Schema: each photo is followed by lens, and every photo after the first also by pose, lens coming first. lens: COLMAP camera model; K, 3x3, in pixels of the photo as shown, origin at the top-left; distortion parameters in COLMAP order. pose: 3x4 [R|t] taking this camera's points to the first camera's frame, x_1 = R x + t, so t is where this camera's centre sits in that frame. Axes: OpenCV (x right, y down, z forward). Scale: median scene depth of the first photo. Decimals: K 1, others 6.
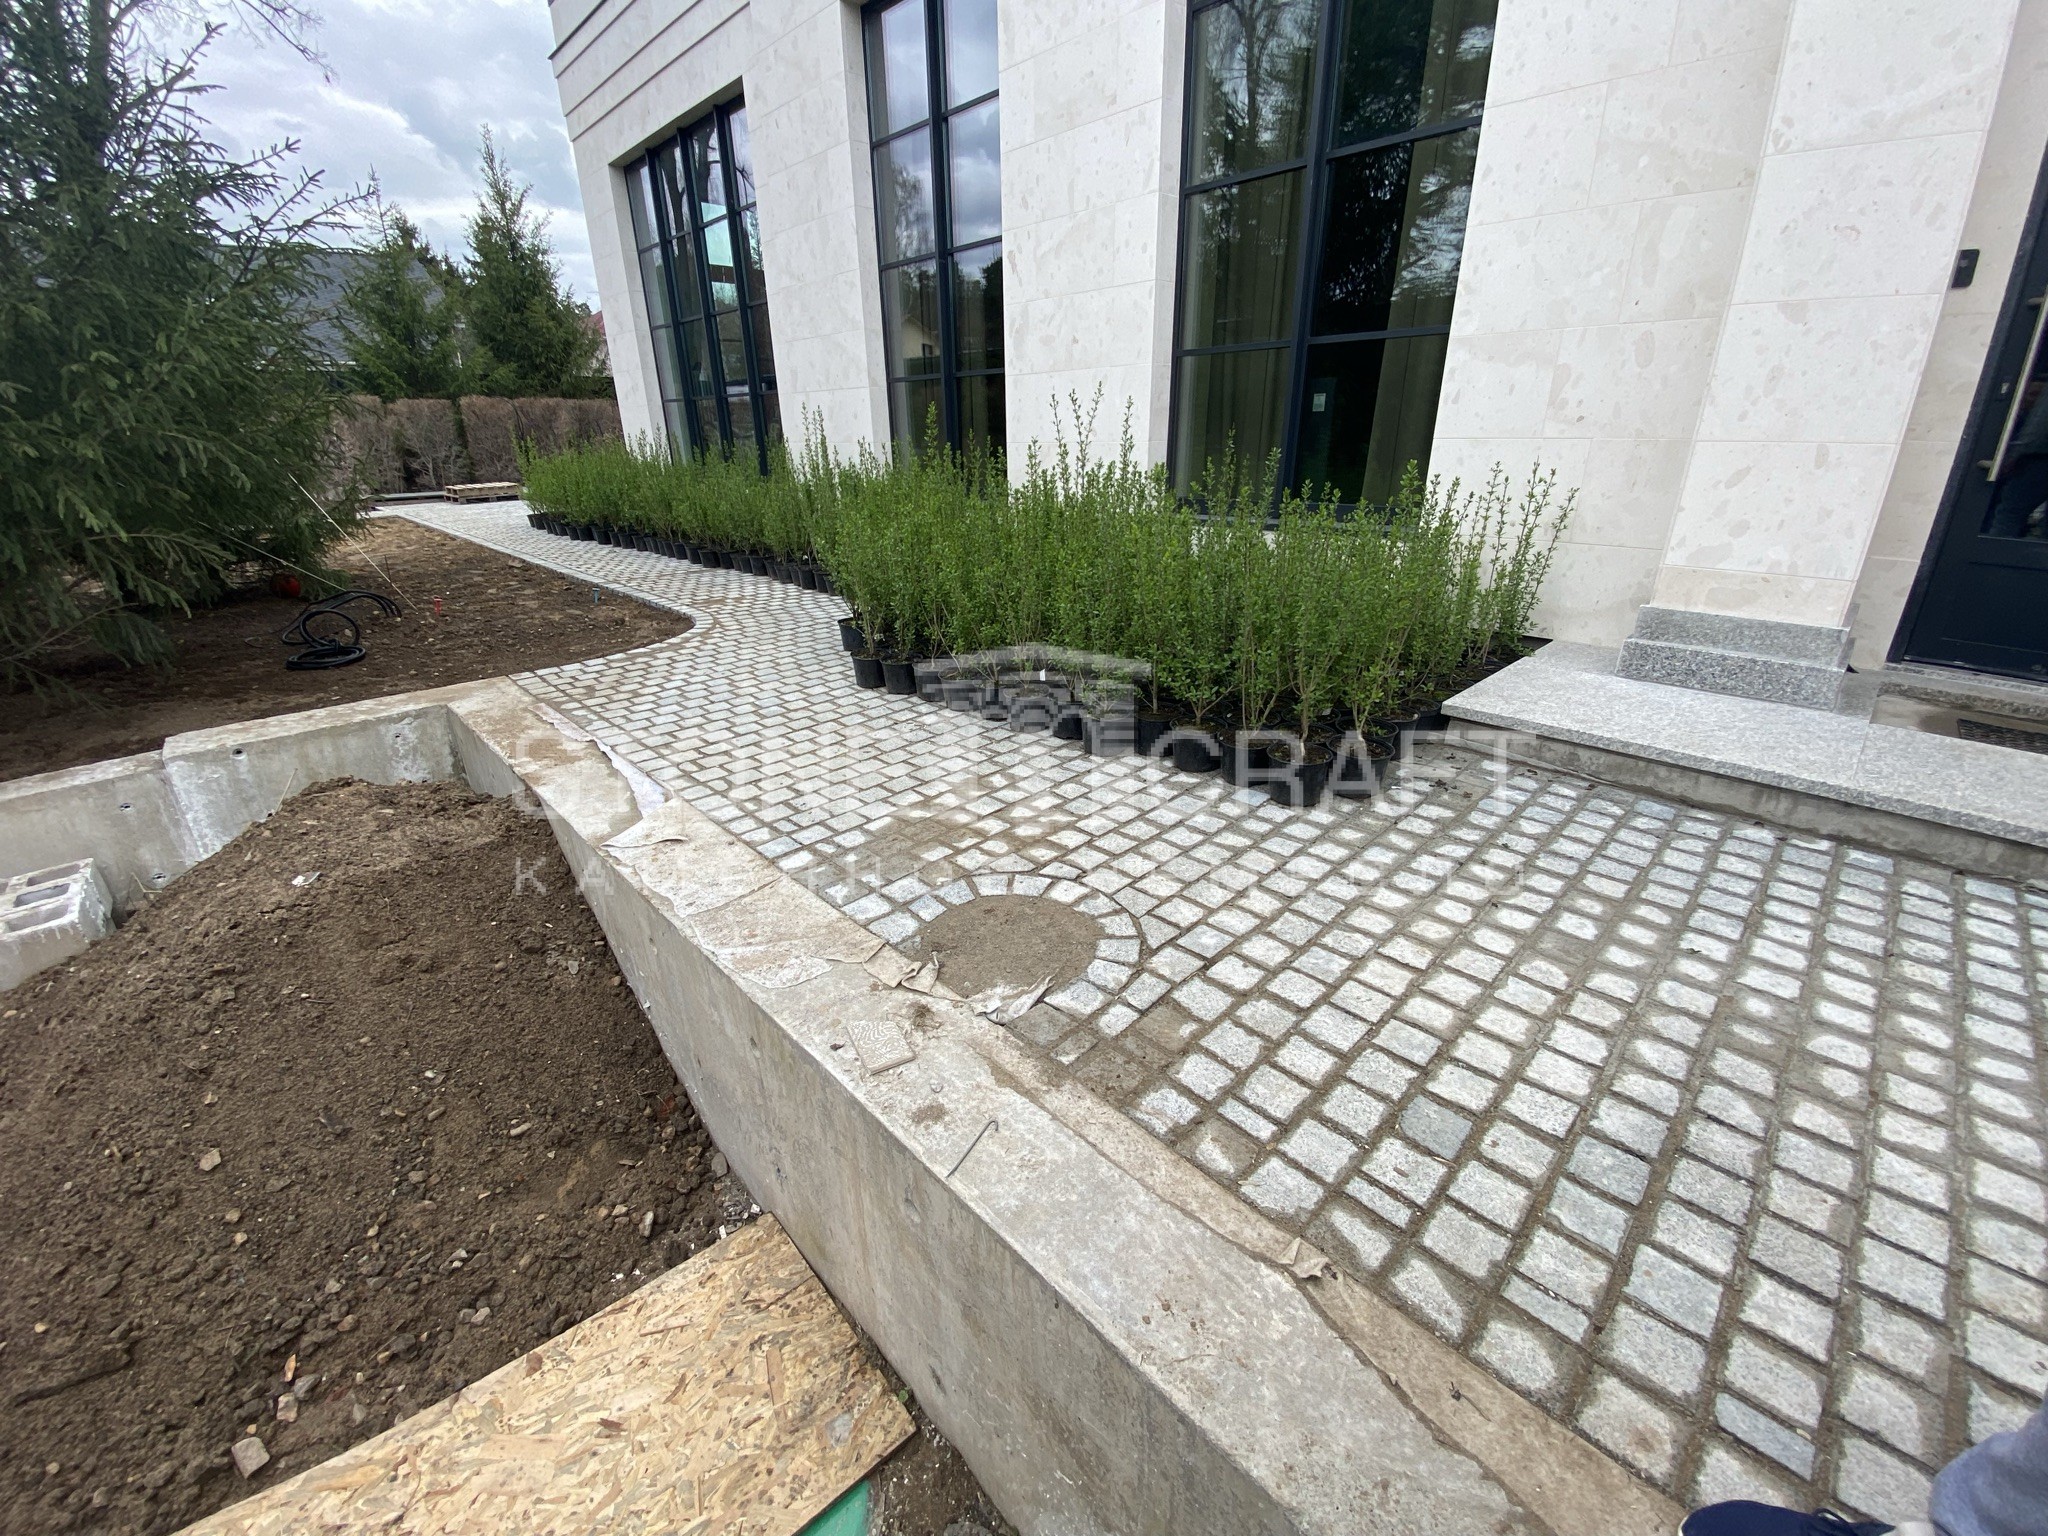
lens RADIAL K [[836.0, 0, 1015.5], [0, 836.0, 758.9], [0, 0, 1]] dist [0.020397, -0.020270]
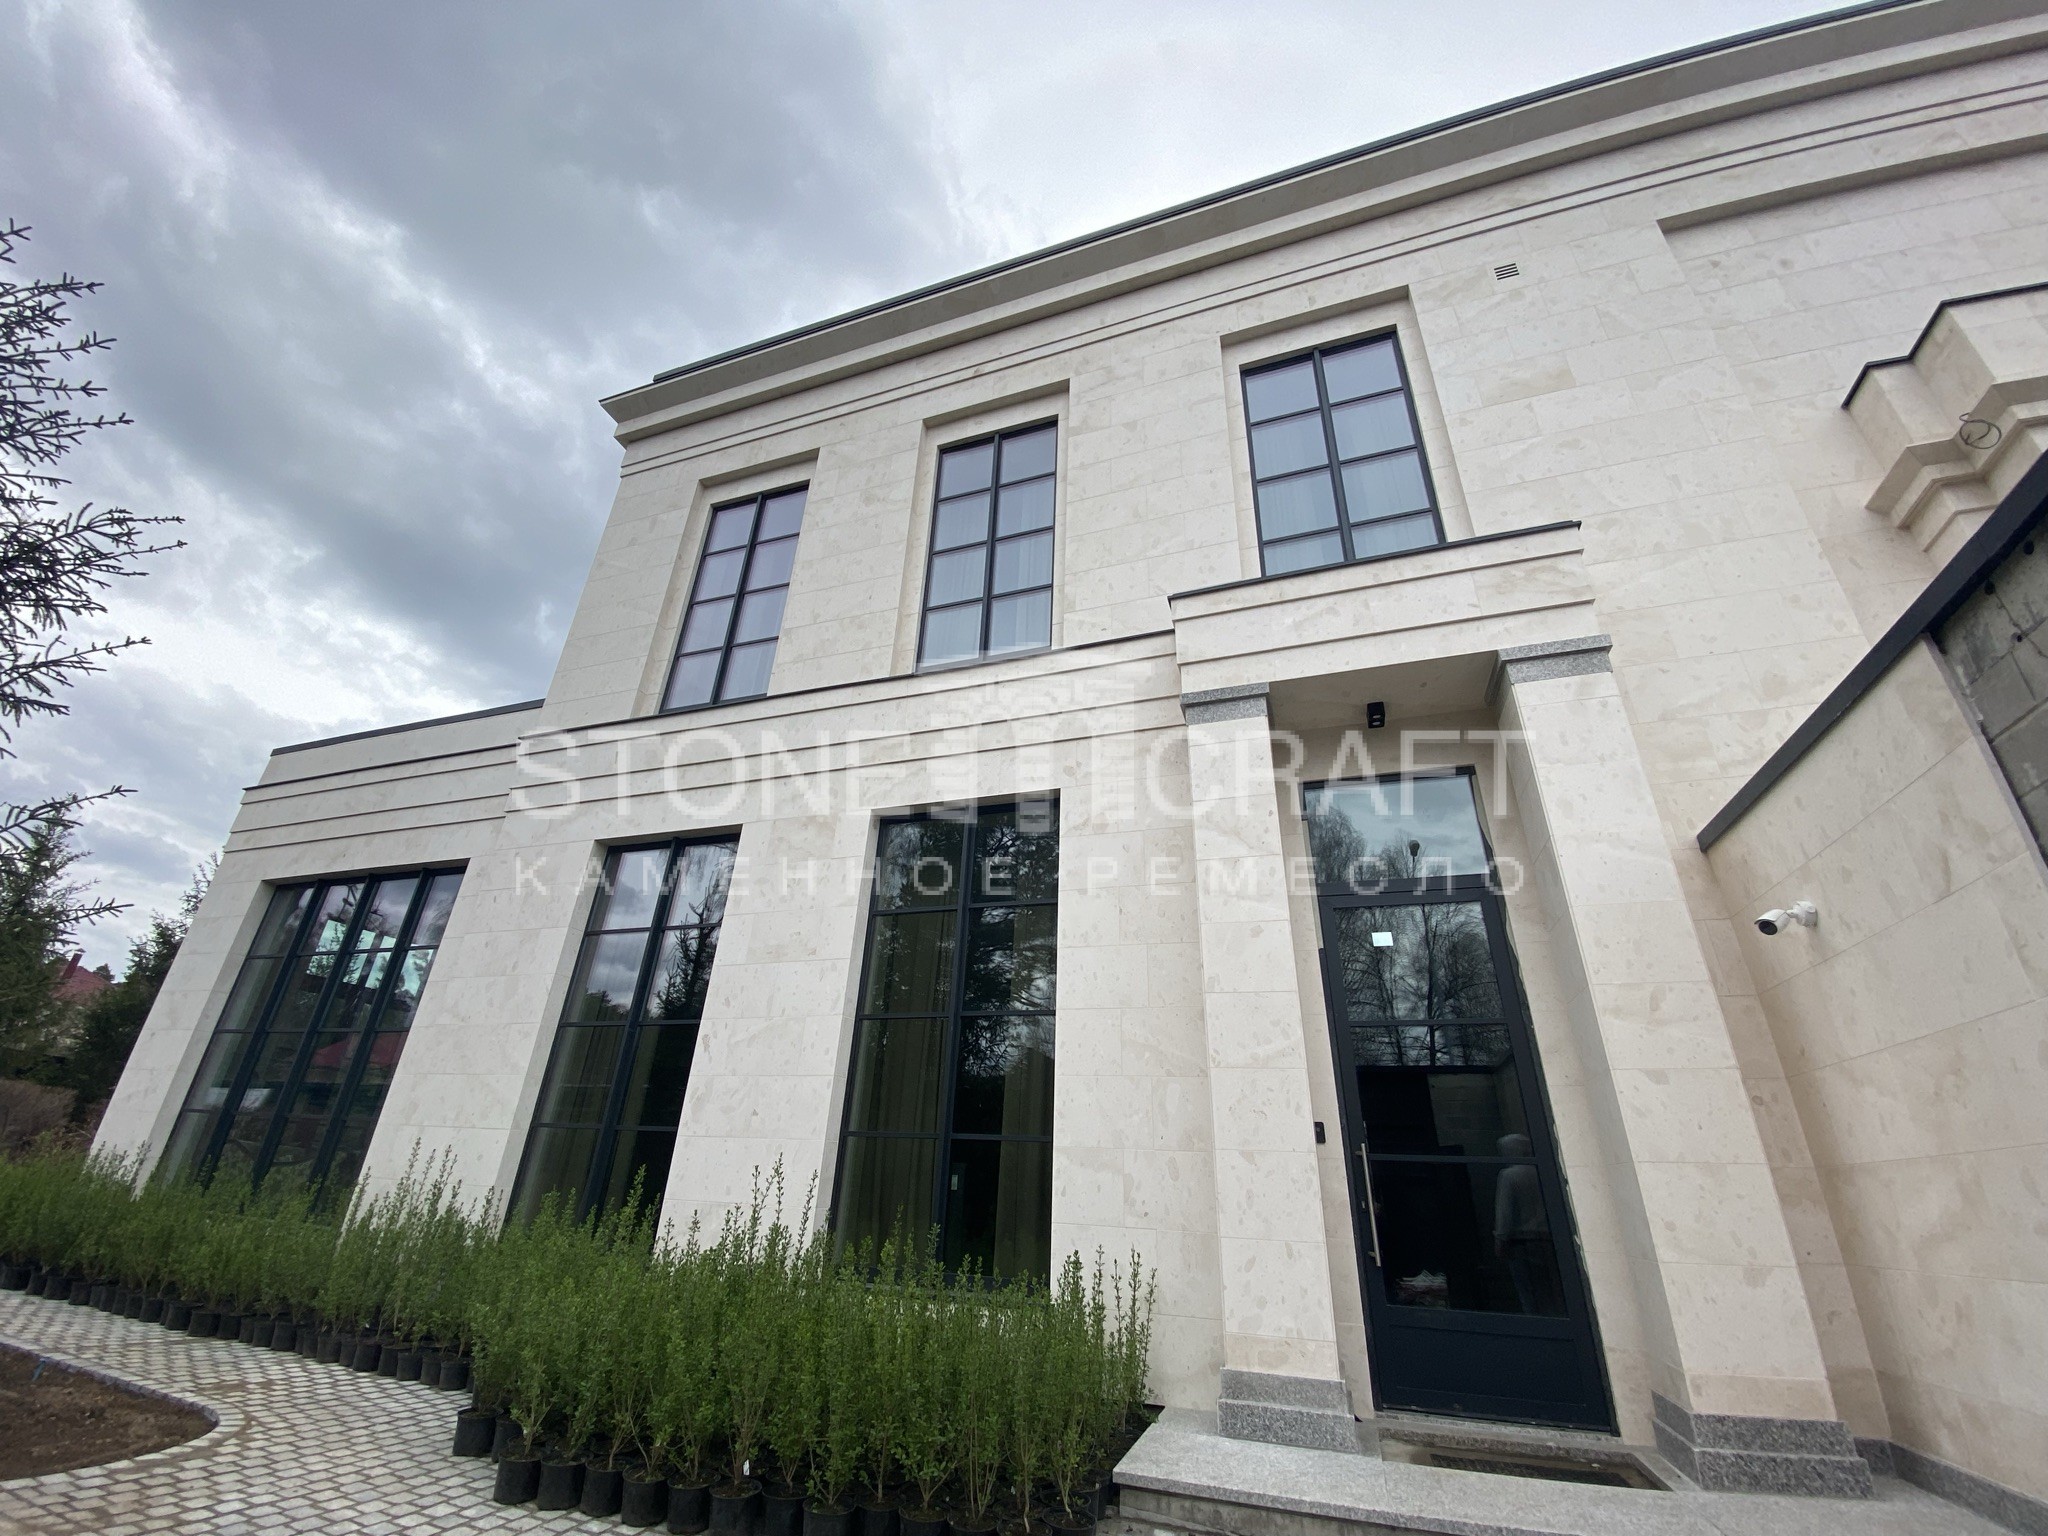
lens RADIAL K [[826.7, 0, 1007.6], [0, 826.7, 765.0], [0, 0, 1]] dist [0.002283, -0.011841]
pose [[0.893407, 0.250241, 0.373099, -0.243143], [0.109678, 0.683873, -0.721310, 0.058752], [-0.435654, 0.685344, 0.583532, -0.232466]]
